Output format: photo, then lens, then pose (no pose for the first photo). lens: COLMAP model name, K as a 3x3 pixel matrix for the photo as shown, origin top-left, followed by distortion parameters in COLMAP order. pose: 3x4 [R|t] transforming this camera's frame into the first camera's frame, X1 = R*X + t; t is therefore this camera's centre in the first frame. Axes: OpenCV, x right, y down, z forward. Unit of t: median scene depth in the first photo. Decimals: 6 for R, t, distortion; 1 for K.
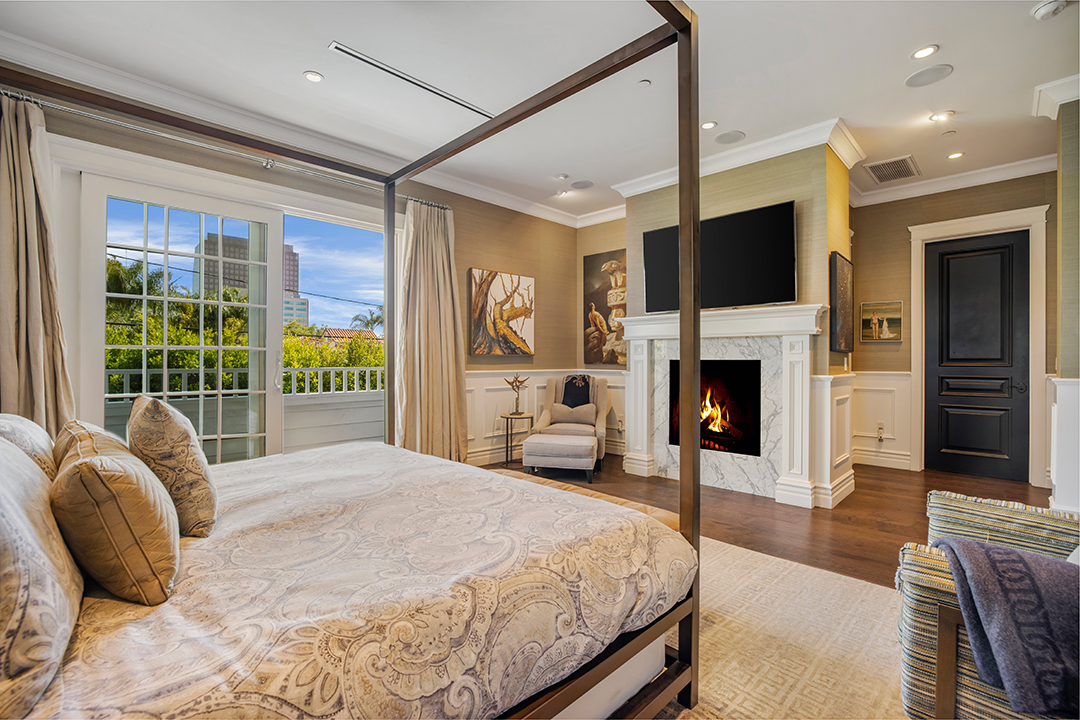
lens RADIAL K [[491.6, 0, 541.3], [0, 491.6, 356.2], [0, 0, 1]] dist [-0.000636, 0.000104]
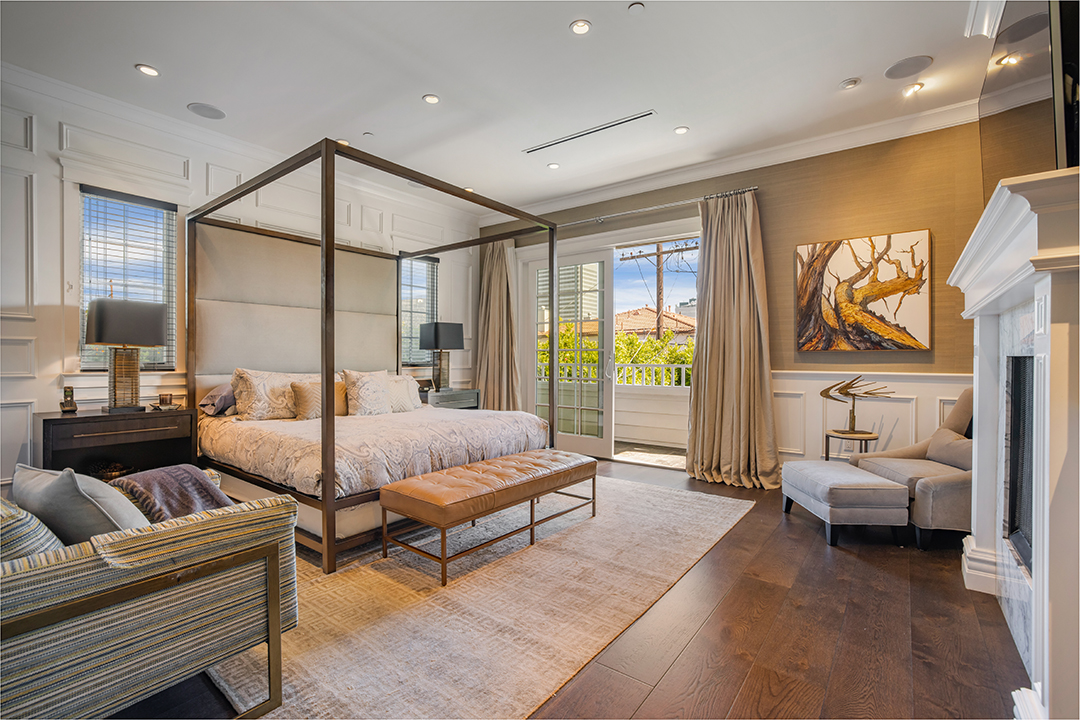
lens RADIAL K [[491.6, 0, 541.6], [0, 491.6, 365.0], [0, 0, 1]] dist [-0.000636, 0.000104]
pose [[0.140663, 0.009401, -0.990013, 0.585691], [0.003292, 0.999945, 0.009963, 0.009833], [0.990052, -0.004661, 0.140625, 0.439640]]
